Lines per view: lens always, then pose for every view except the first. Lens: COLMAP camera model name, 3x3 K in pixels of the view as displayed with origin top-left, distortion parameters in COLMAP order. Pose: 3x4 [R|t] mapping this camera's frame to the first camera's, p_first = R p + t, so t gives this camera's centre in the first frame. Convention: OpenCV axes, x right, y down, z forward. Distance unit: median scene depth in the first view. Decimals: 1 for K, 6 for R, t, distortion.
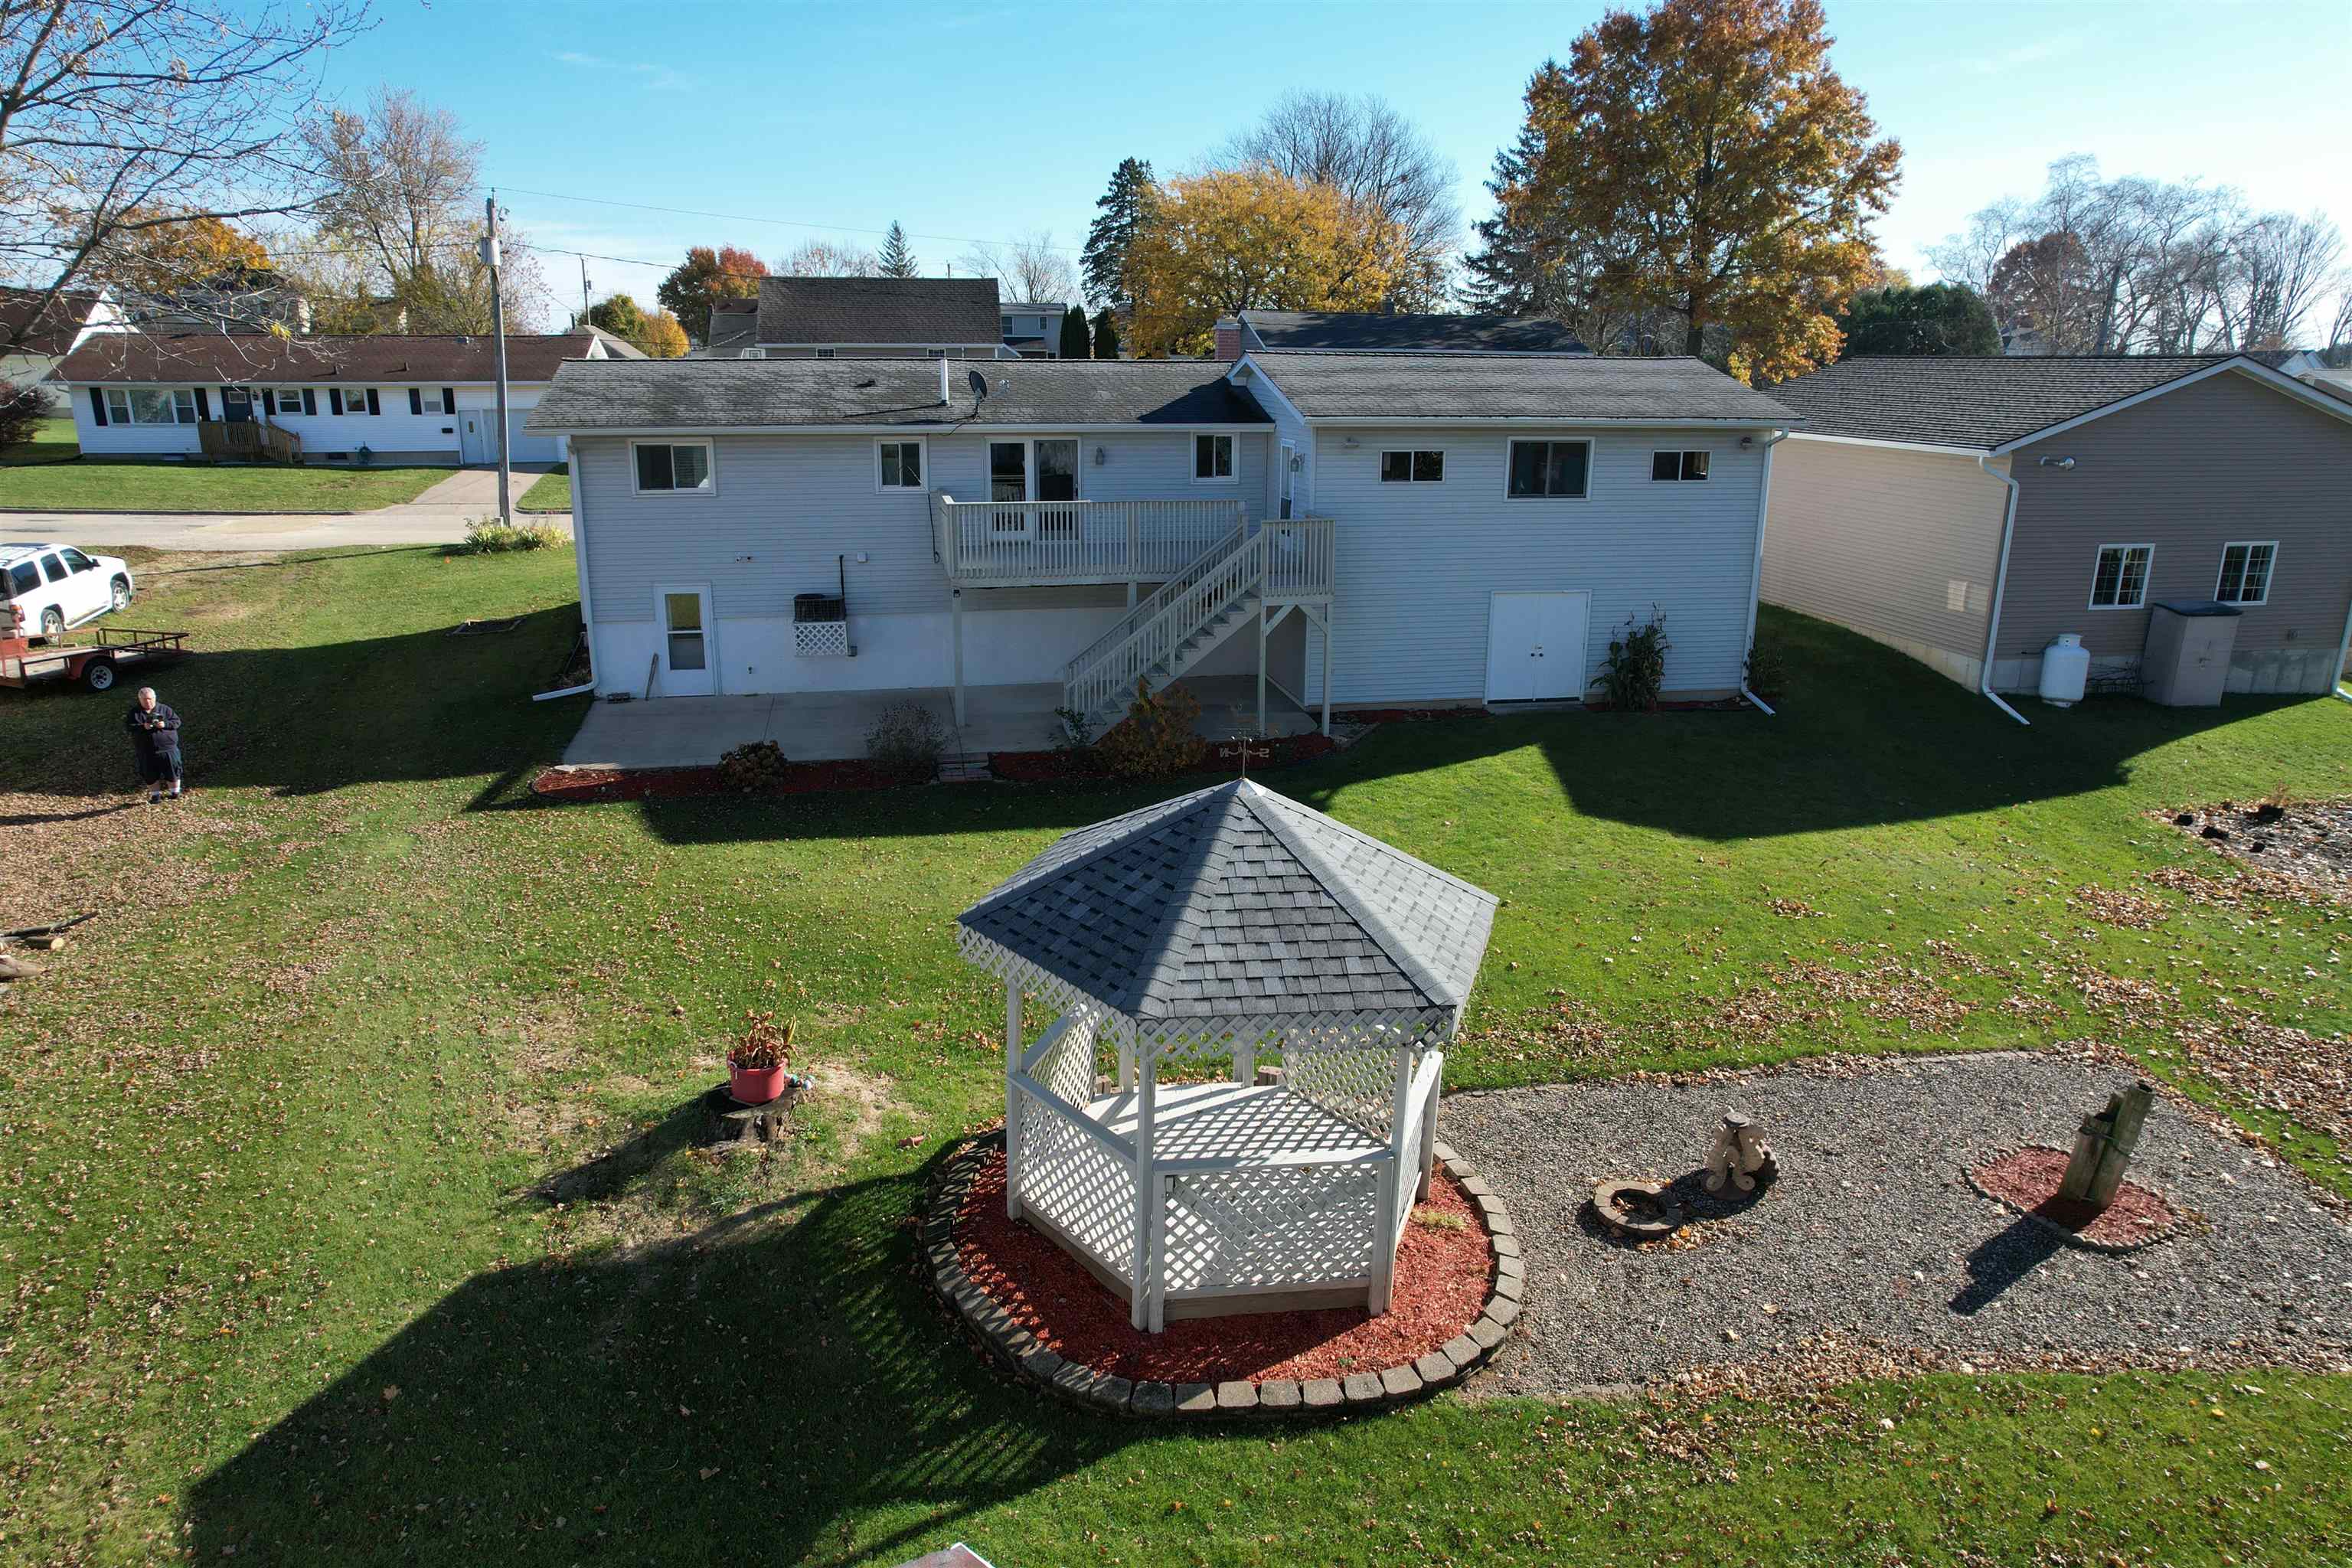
lens RADIAL K [[1501.9, 0, 1176.0], [0, 1501.9, 784.0], [0, 0, 1]] dist [-0.085720, 0.077112]
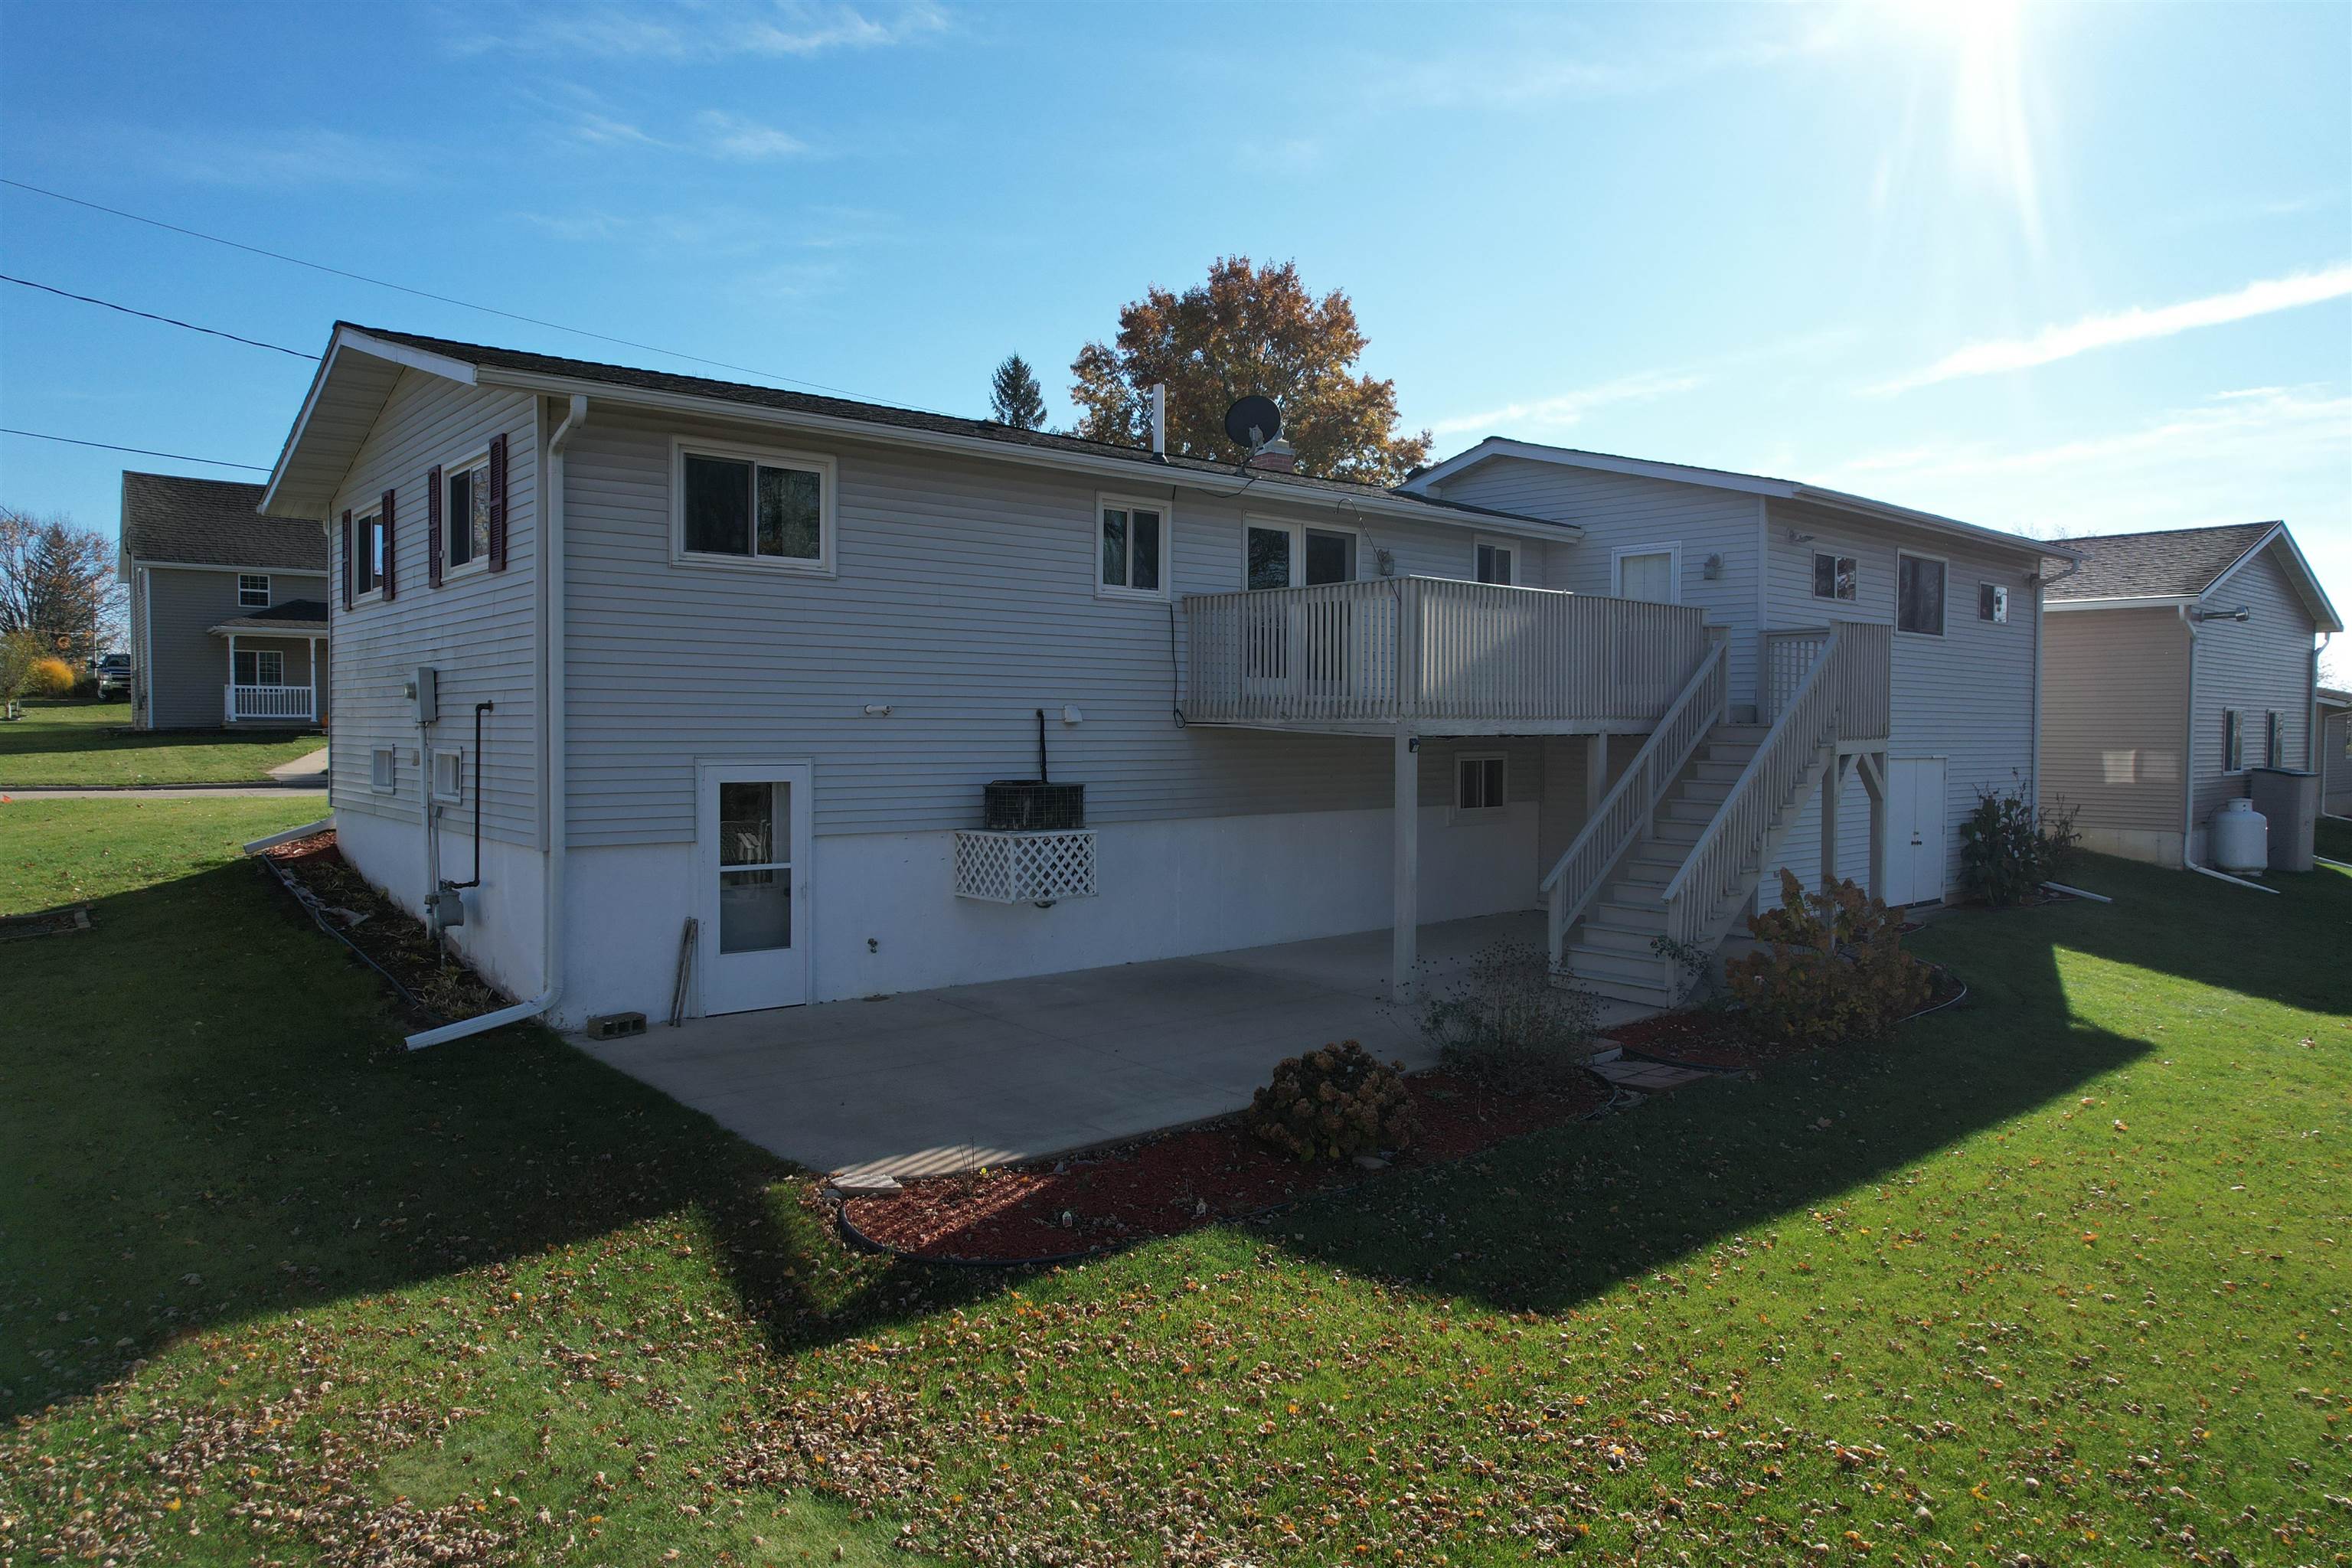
lens RADIAL K [[1501.9, 0, 1176.0], [0, 1501.9, 784.0], [0, 0, 1]] dist [-0.085720, 0.077112]
pose [[0.869388, -0.020365, 0.493710, -0.469671], [0.136865, 0.969983, -0.200999, -0.018607], [-0.474797, 0.242318, 0.846079, 0.580927]]
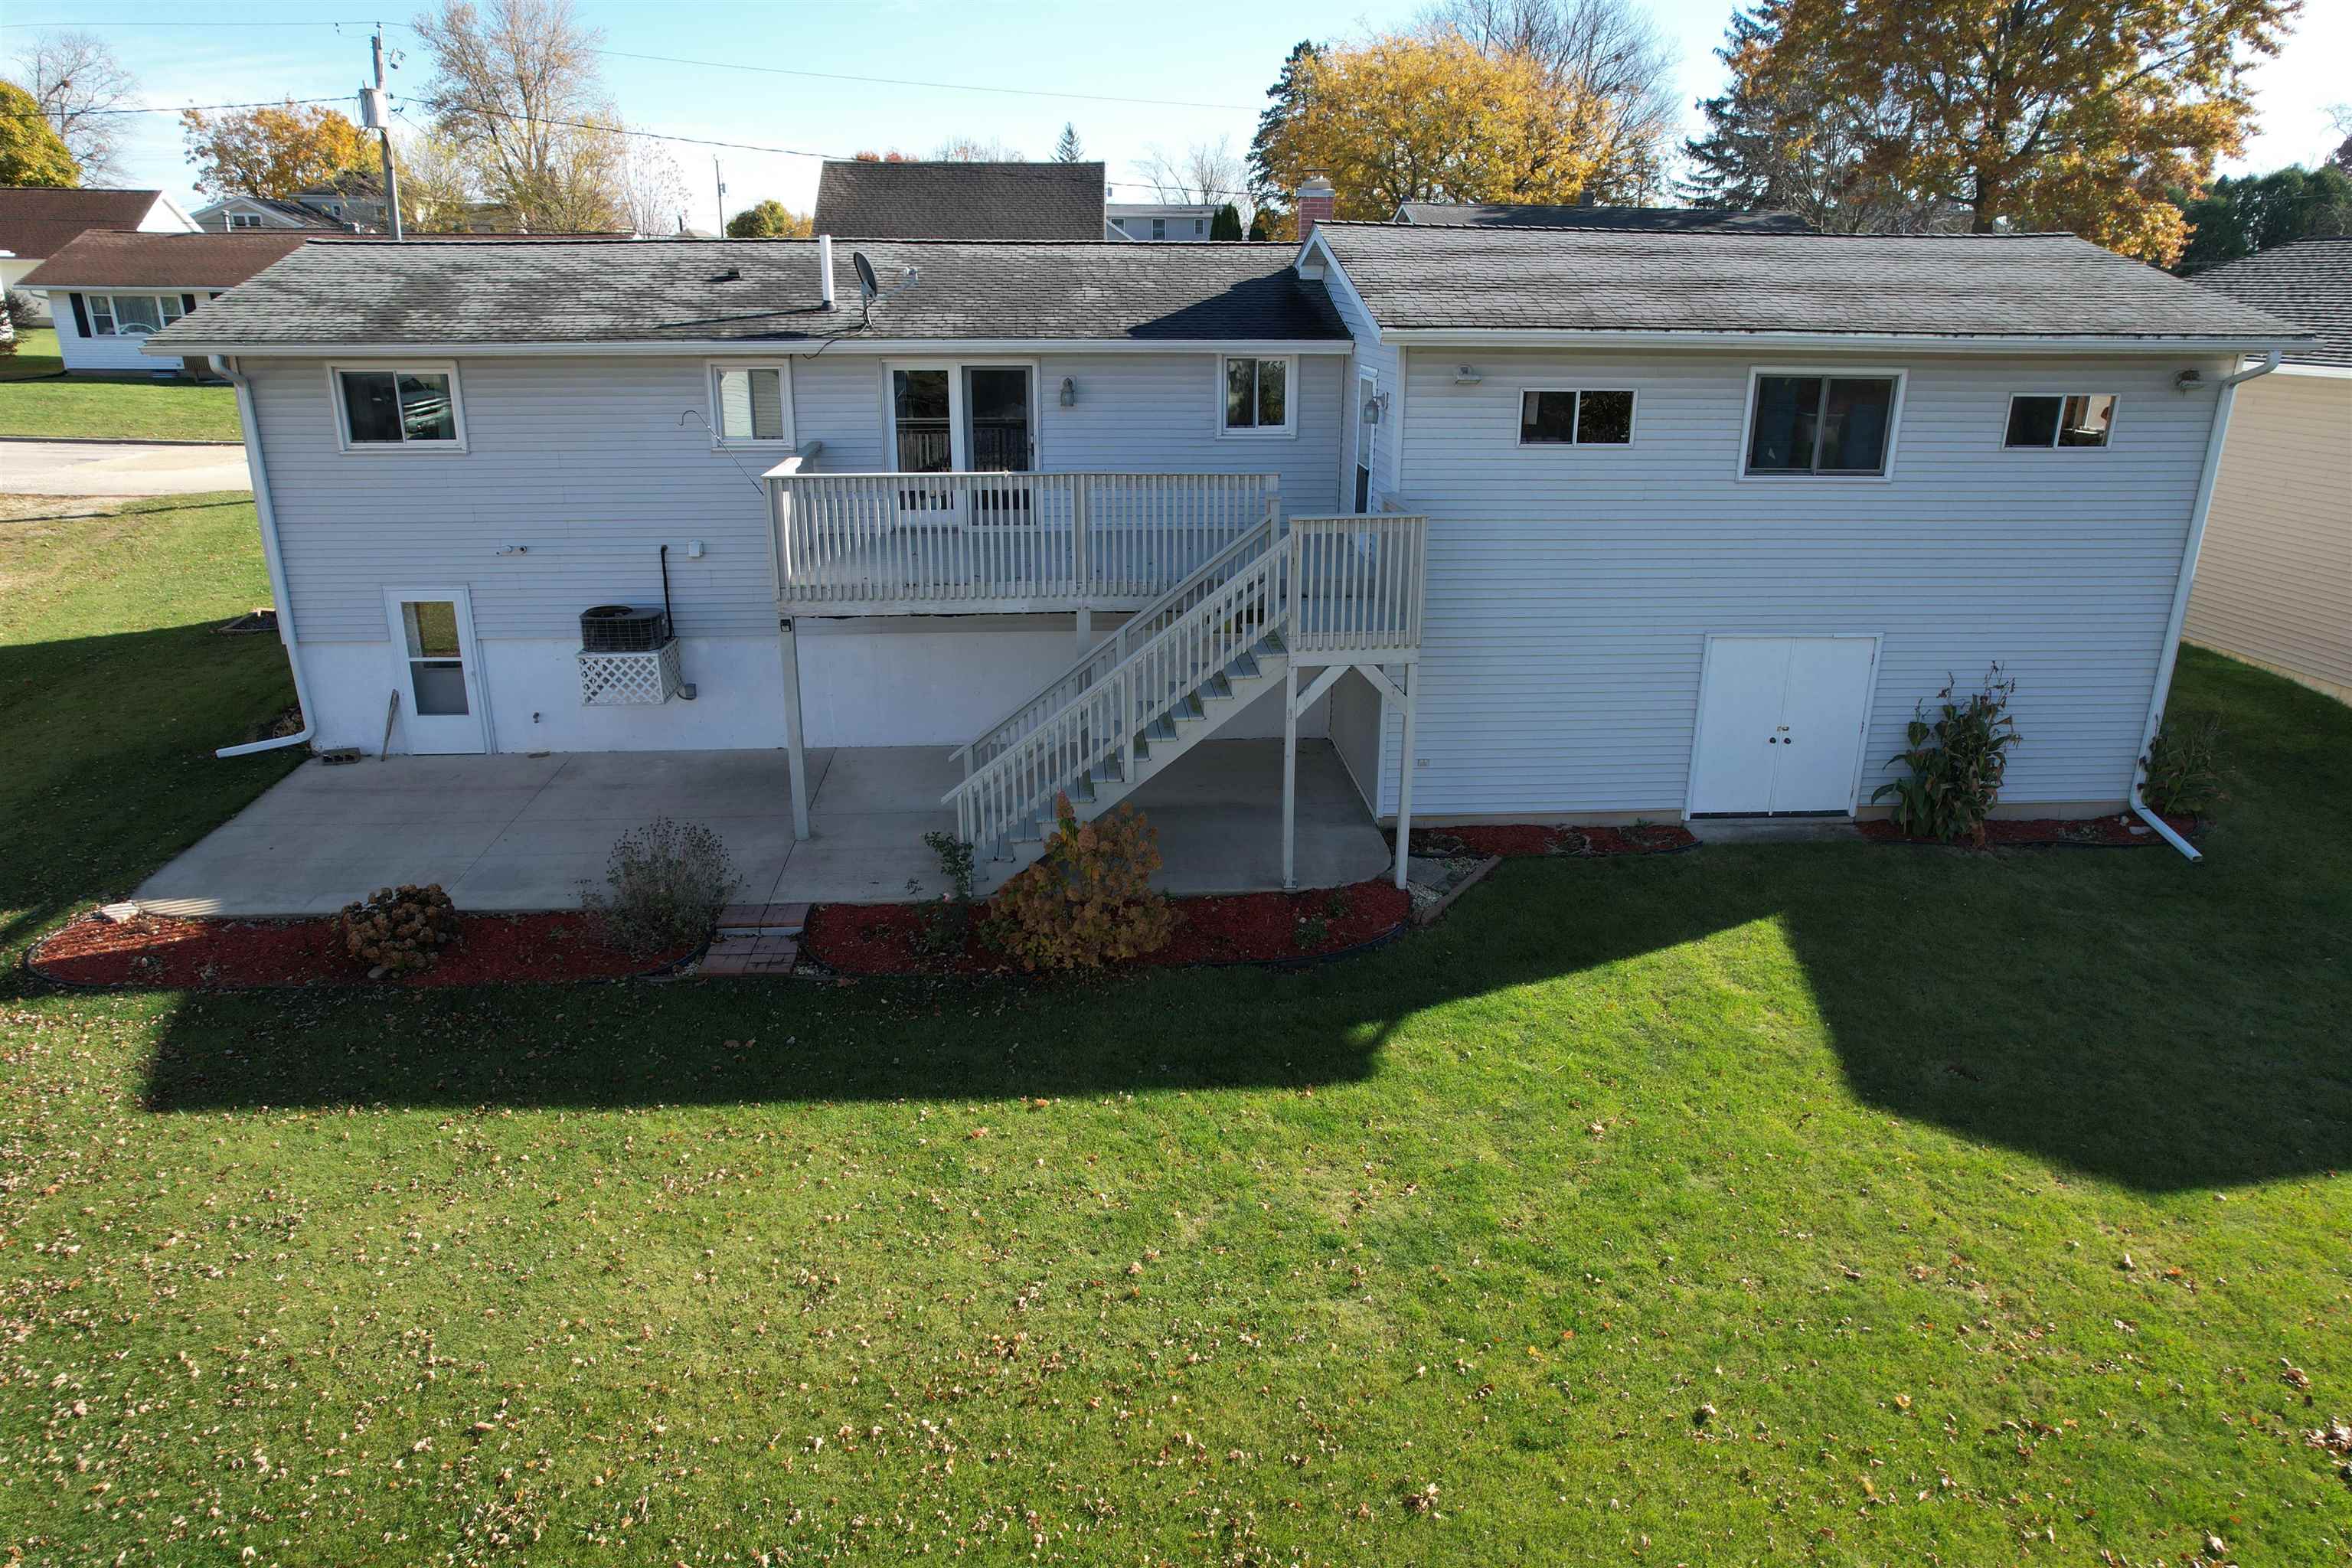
lens RADIAL K [[1501.9, 0, 1176.0], [0, 1501.9, 784.0], [0, 0, 1]] dist [-0.085720, 0.077112]
pose [[0.991882, 0.040246, -0.120626, 0.081118], [-0.033896, 0.997953, 0.054233, -0.099159], [0.122562, -0.049704, 0.991215, 0.412826]]
